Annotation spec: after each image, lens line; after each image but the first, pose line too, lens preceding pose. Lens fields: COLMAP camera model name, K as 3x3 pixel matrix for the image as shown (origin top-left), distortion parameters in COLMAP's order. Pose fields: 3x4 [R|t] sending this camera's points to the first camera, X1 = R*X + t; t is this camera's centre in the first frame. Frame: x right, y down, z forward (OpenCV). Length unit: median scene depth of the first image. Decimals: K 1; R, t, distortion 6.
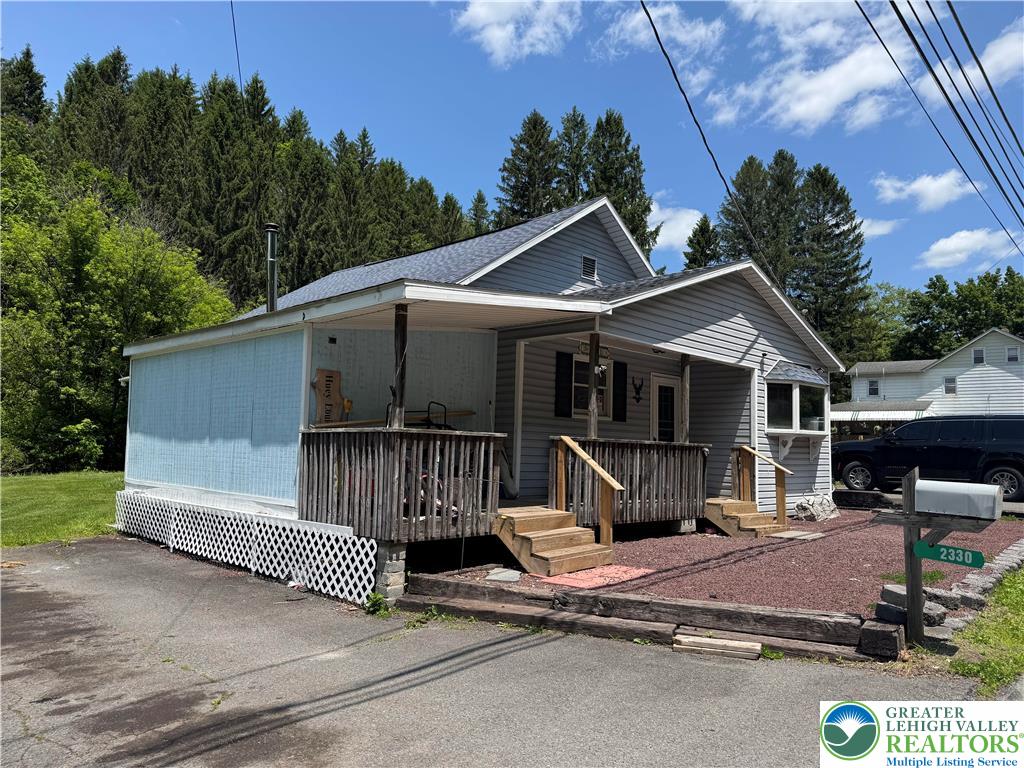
lens RADIAL K [[719.9, 0, 511.8], [0, 719.9, 391.0], [0, 0, 1]] dist [0.114336, 0.000884]
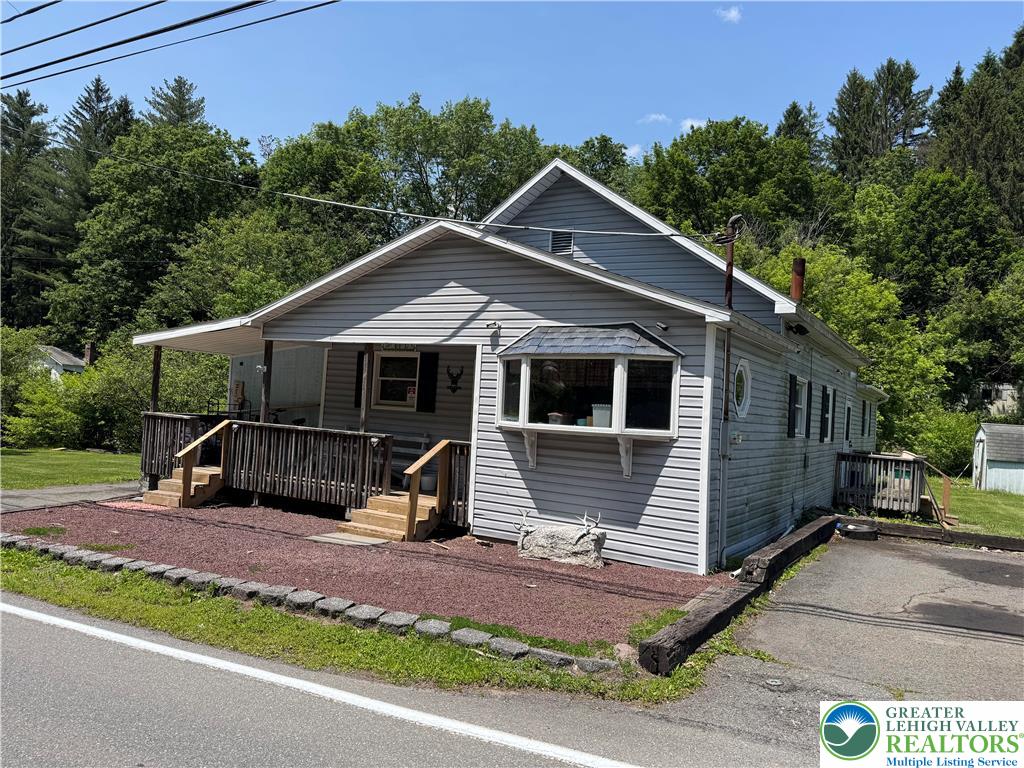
lens RADIAL K [[719.9, 0, 511.8], [0, 719.9, 387.5], [0, 0, 1]] dist [0.114336, 0.000884]
pose [[0.215965, -0.037967, -0.975663, 1.091483], [0.022600, 0.999170, -0.033879, 0.042399], [0.976140, -0.014733, 0.216644, 0.856190]]
